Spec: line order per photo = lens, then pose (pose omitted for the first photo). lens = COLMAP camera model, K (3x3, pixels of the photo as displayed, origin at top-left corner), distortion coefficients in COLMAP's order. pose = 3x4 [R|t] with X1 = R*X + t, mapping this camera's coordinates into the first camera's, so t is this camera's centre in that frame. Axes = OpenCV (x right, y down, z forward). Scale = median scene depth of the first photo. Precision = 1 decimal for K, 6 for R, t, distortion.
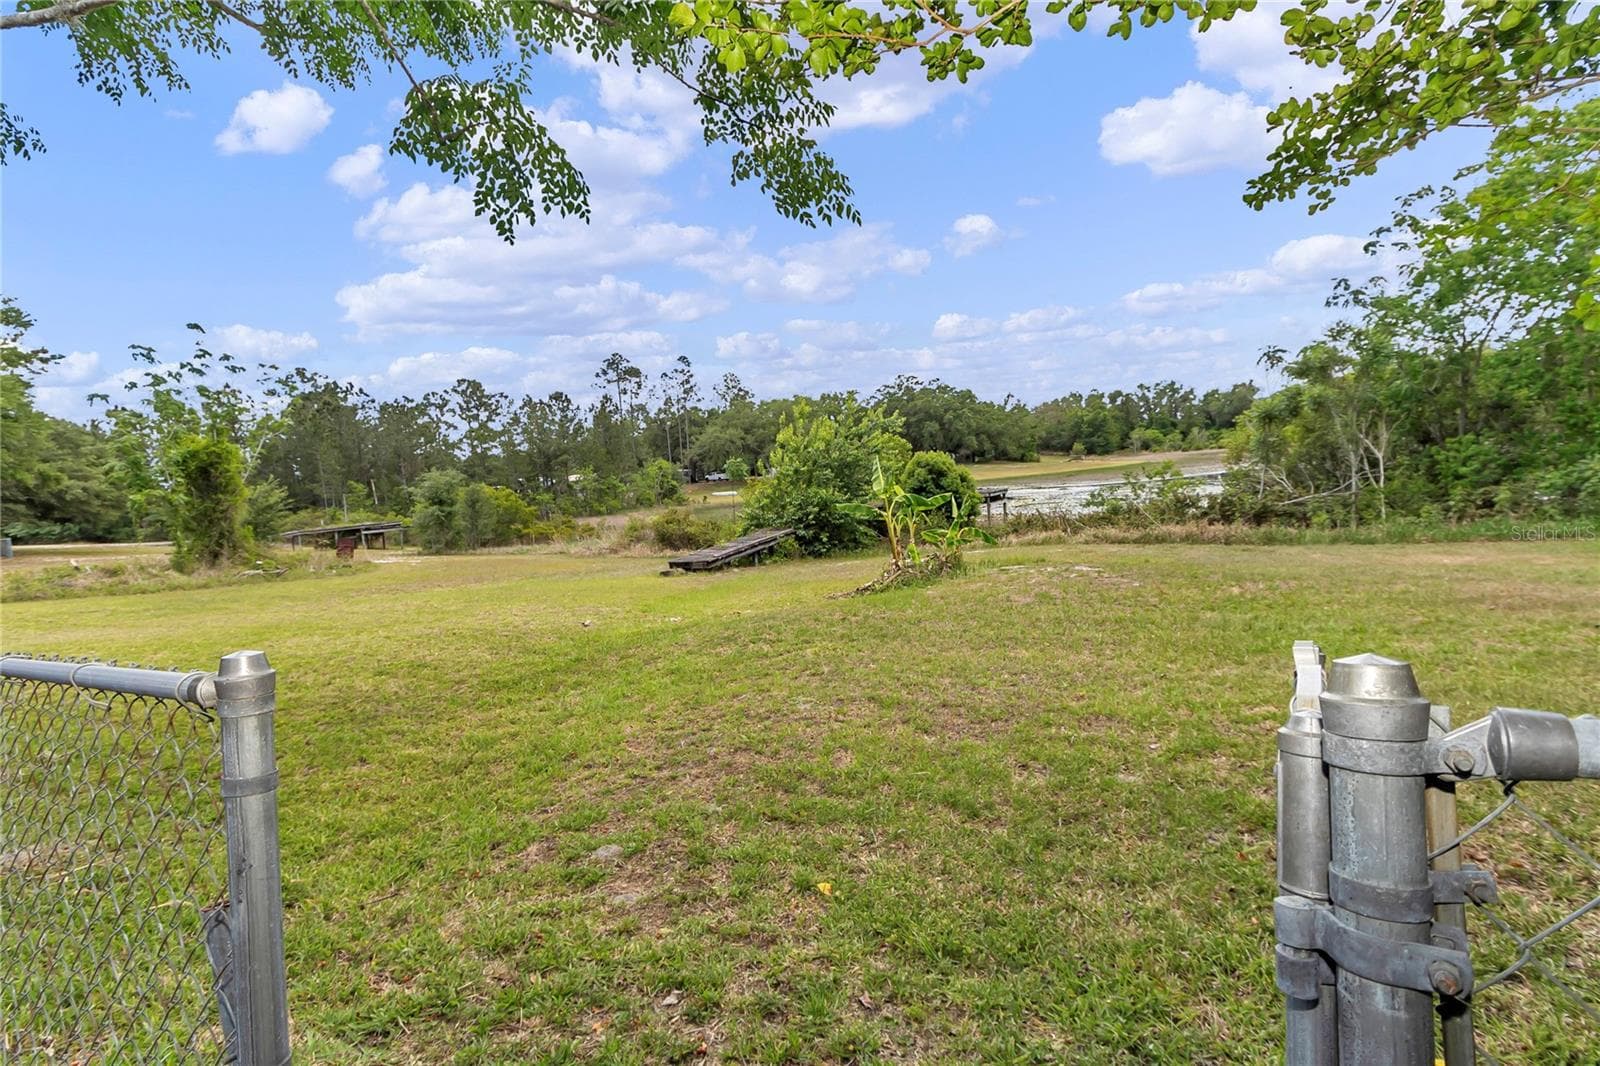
lens RADIAL K [[795.9, 0, 800.0], [0, 795.9, 533.0], [0, 0, 1]] dist [0.002444, 0.000209]
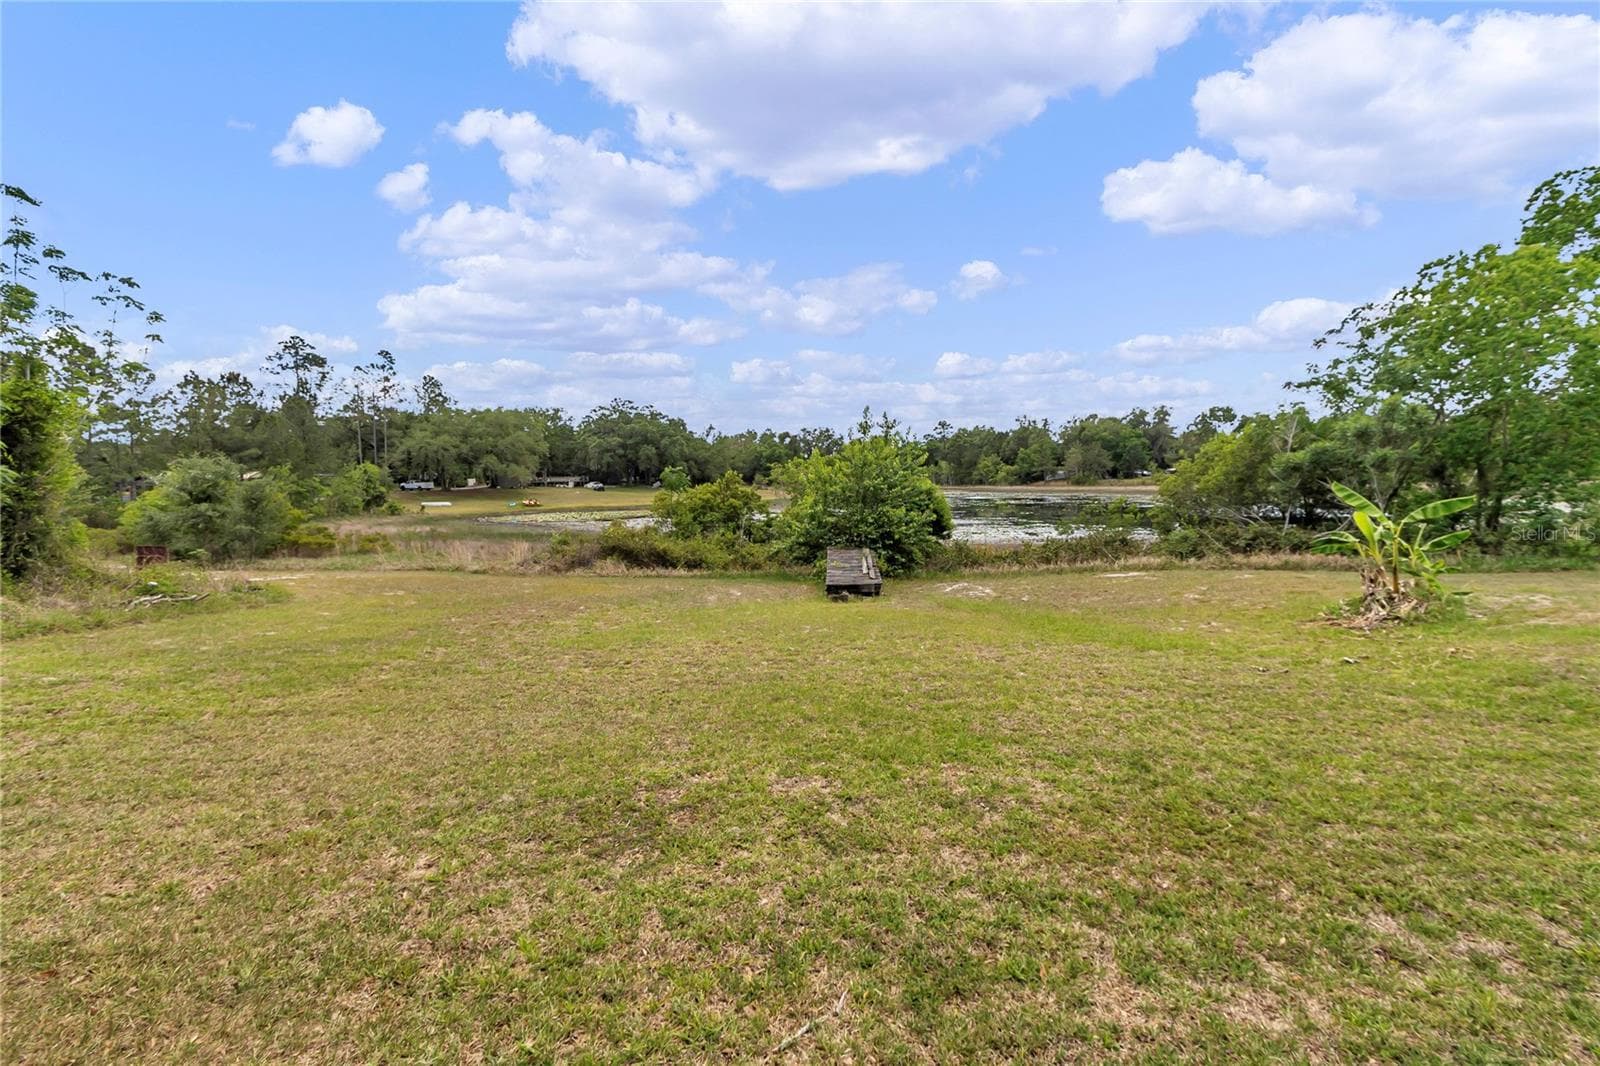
lens RADIAL K [[734.1, 0, 800.0], [0, 734.1, 533.0], [0, 0, 1]] dist [0.010306, 0.000433]
pose [[0.899962, 0.031247, 0.434847, -0.075751], [-0.020509, 0.999358, -0.029367, 0.000642], [-0.435485, 0.017511, 0.900026, 0.039162]]
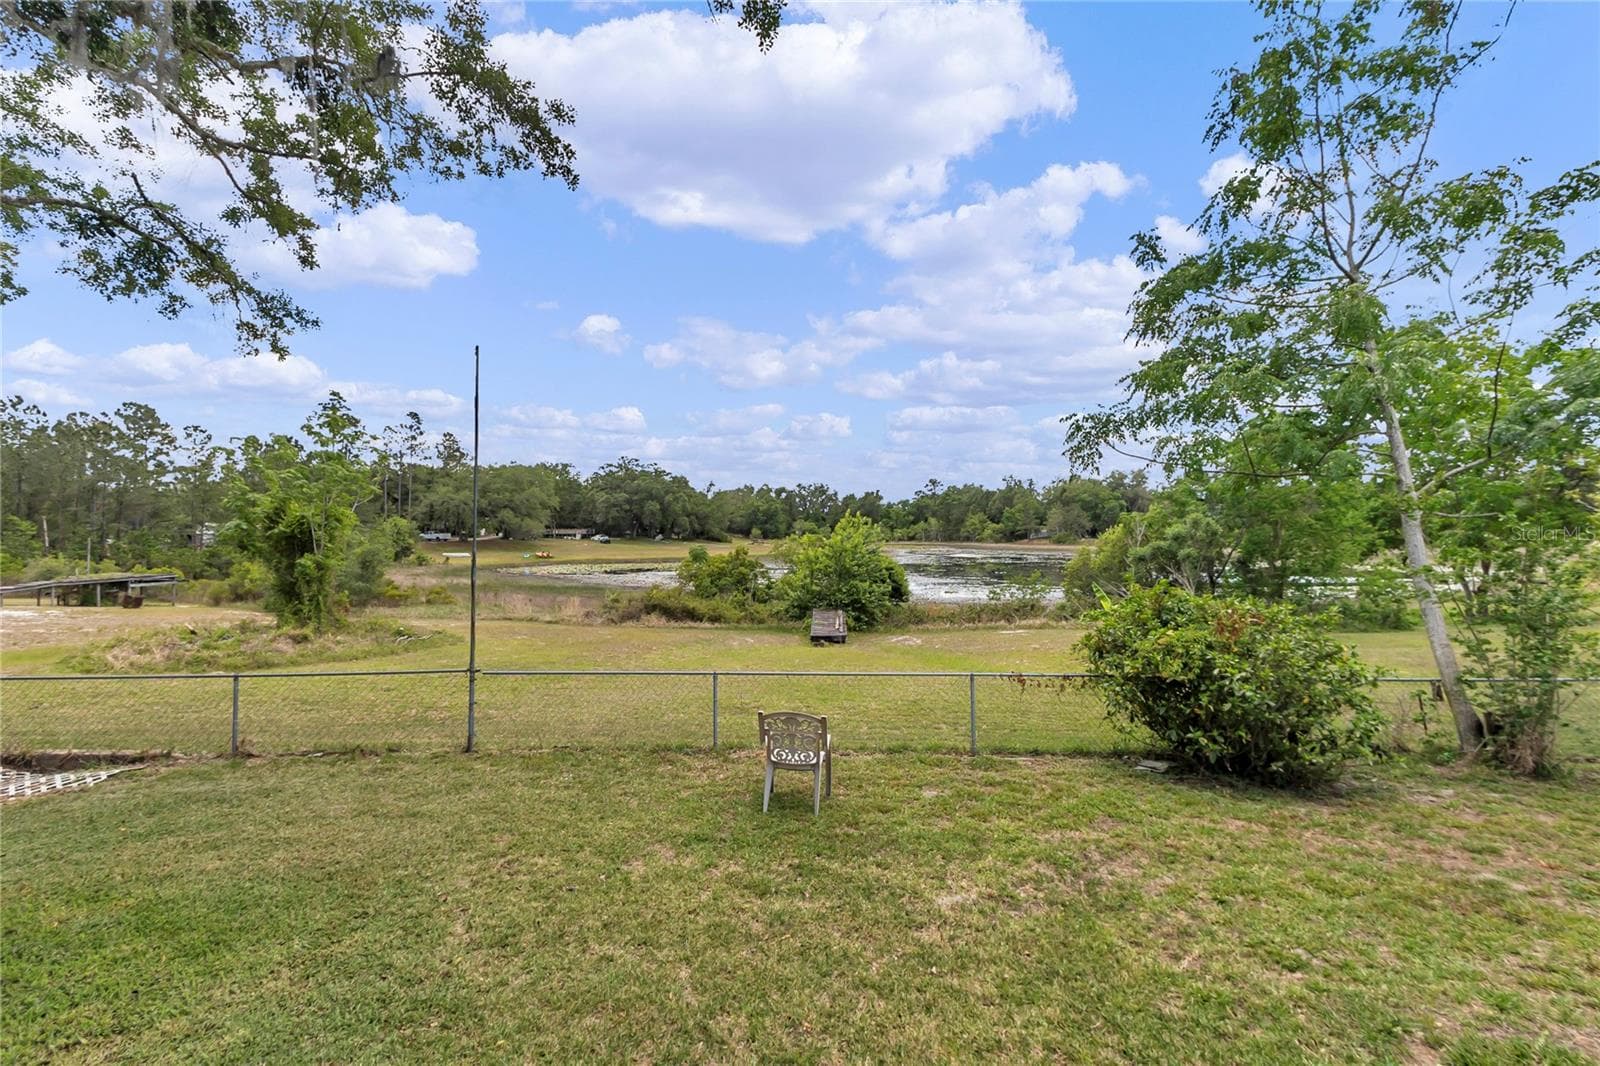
lens RADIAL K [[734.1, 0, 800.0], [0, 734.1, 533.0], [0, 0, 1]] dist [0.010306, 0.000433]
pose [[0.895968, 0.074863, 0.437764, -0.101515], [-0.035446, 0.994600, -0.097541, -0.001804], [-0.442702, 0.071877, 0.893783, -0.014082]]
